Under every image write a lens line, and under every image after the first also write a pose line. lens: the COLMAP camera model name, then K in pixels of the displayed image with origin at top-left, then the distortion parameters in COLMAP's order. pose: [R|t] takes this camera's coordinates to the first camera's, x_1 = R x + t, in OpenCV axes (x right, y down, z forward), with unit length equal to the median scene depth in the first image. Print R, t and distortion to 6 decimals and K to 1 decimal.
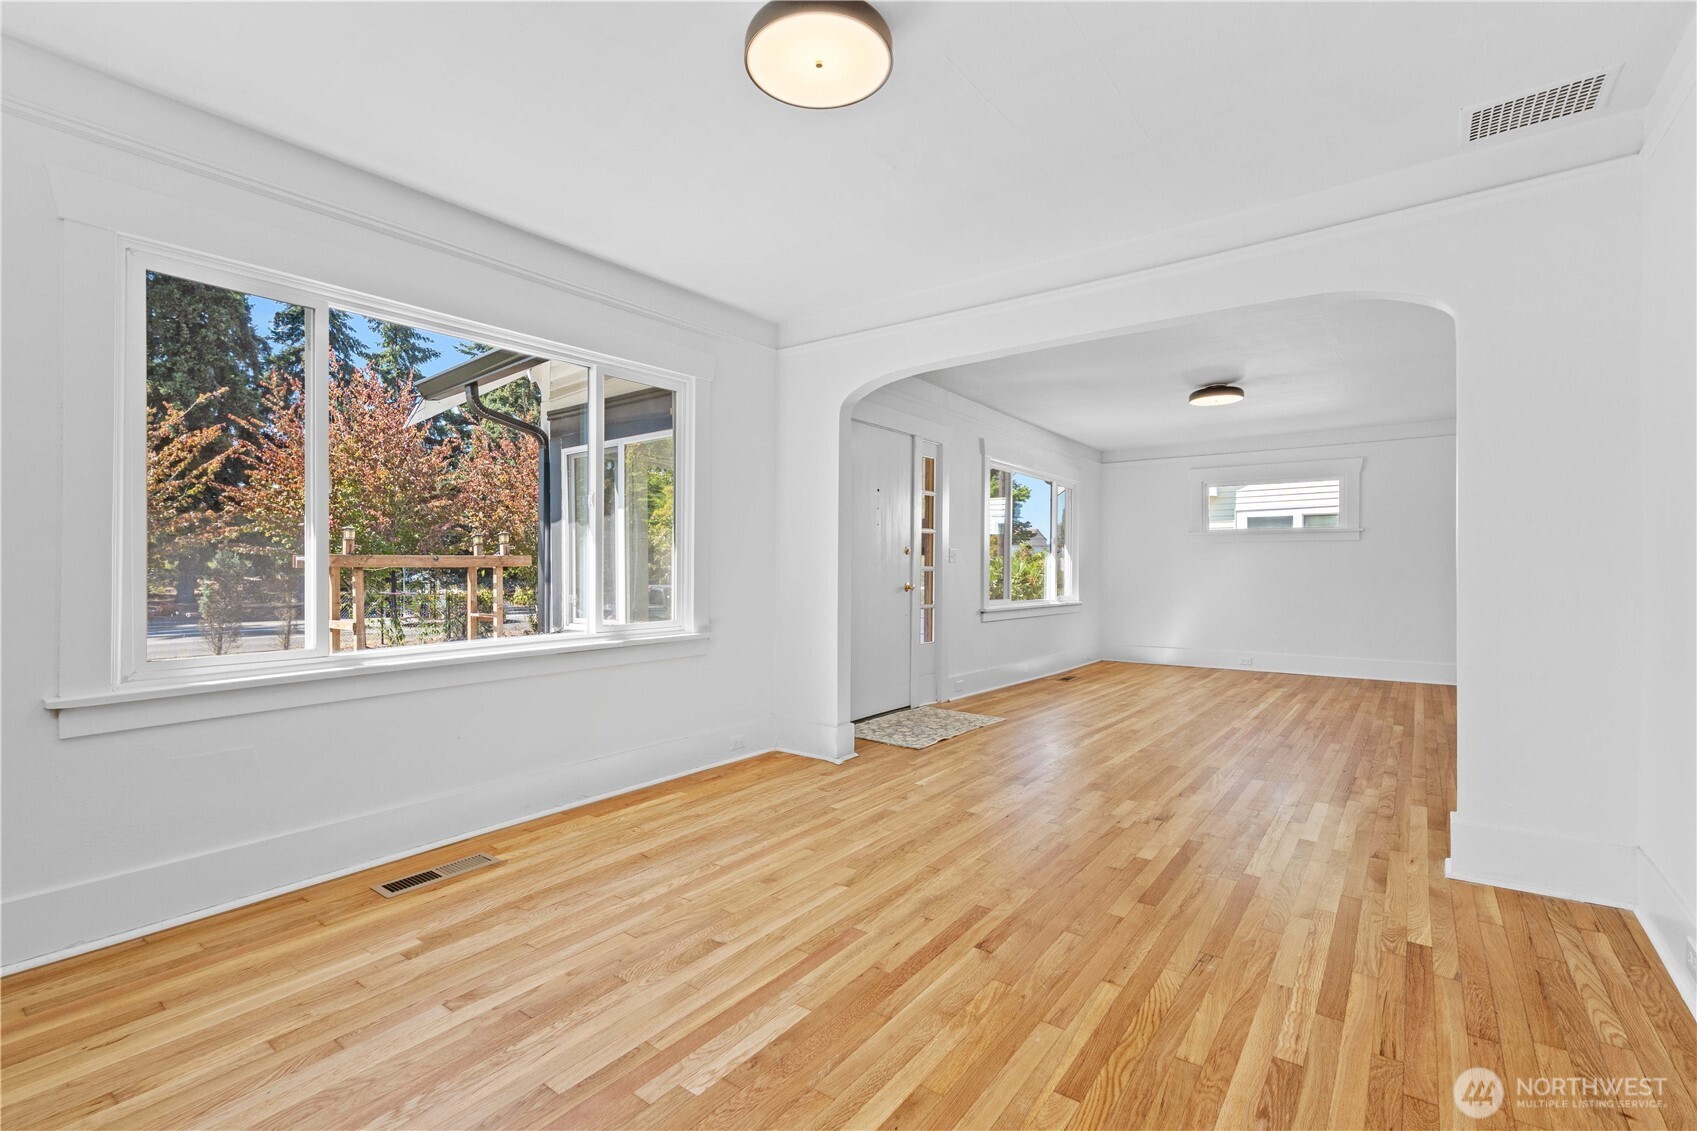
lens RADIAL K [[773.7, 0, 841.0], [0, 773.7, 575.0], [0, 0, 1]] dist [-0.003152, 0.001857]
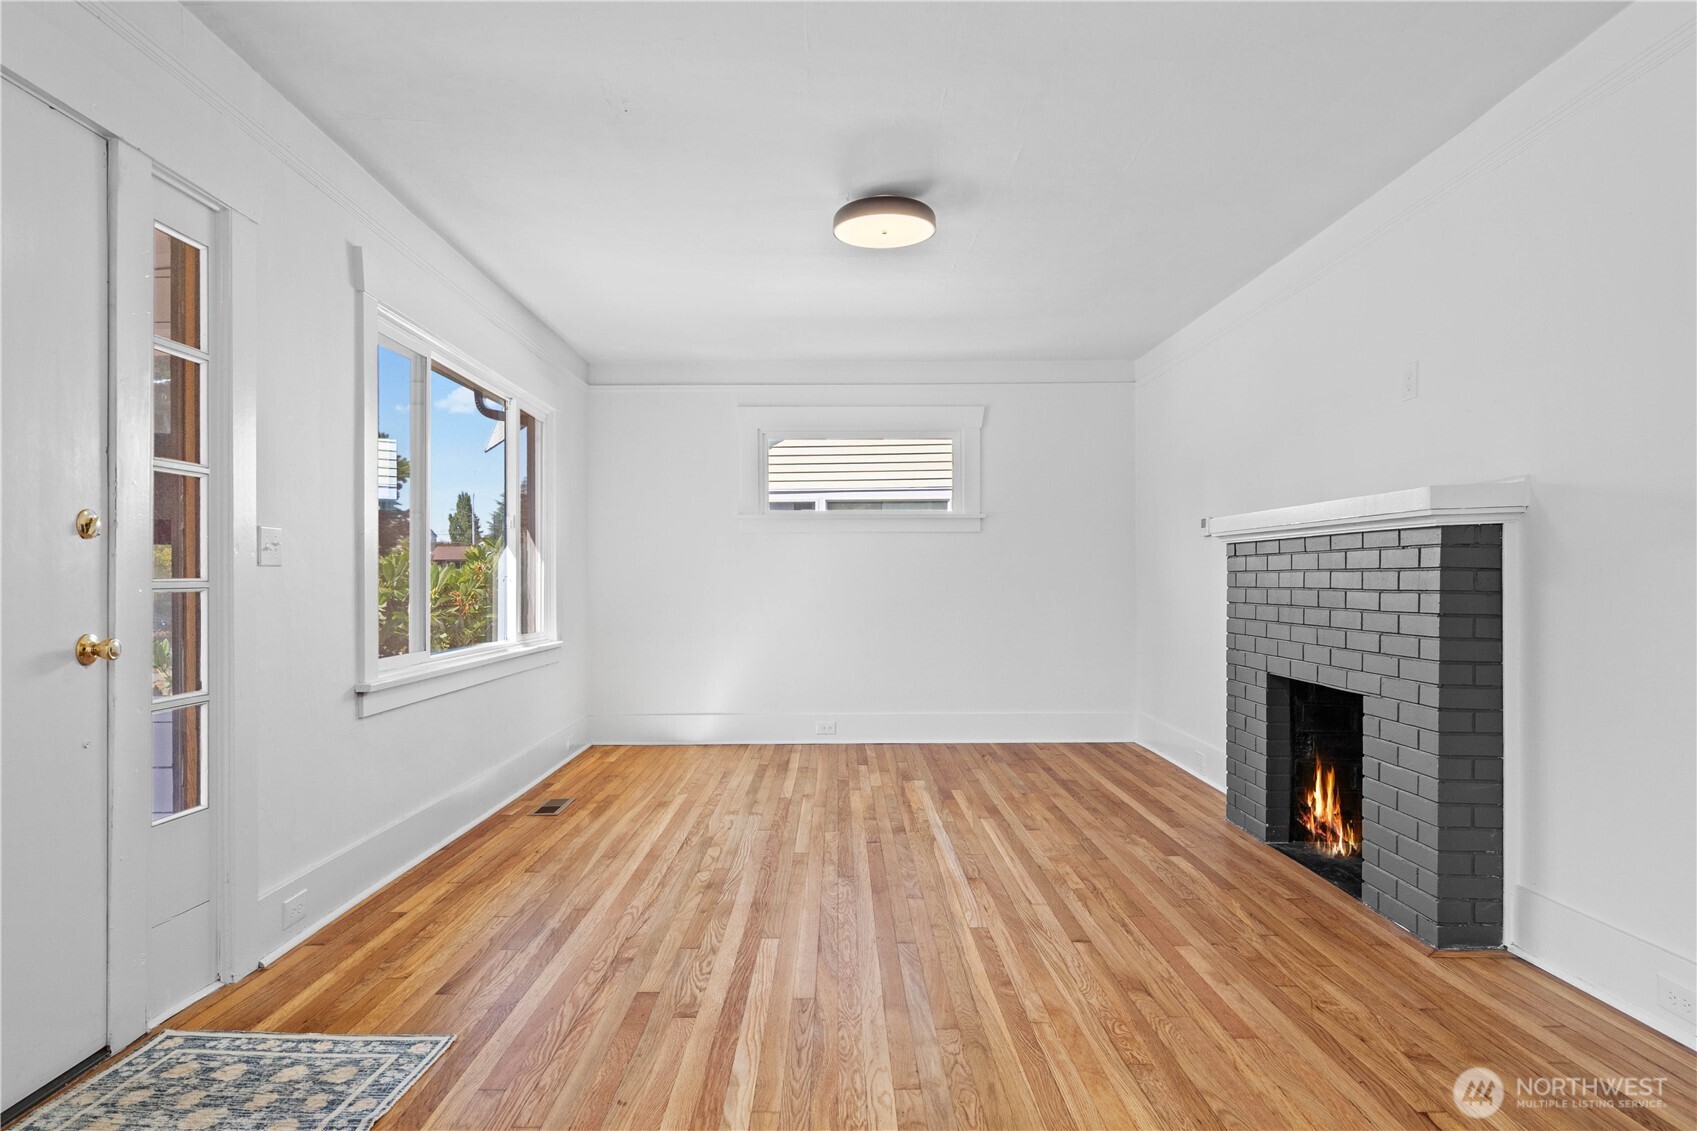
lens RADIAL K [[996.5, 0, 834.3], [0, 996.5, 580.9], [0, 0, 1]] dist [-0.004228, -0.000995]
pose [[0.801671, -0.009096, 0.597697, 0.096741], [0.009468, 0.999952, 0.002519, -0.009897], [-0.597691, 0.003639, 0.801718, 0.587232]]
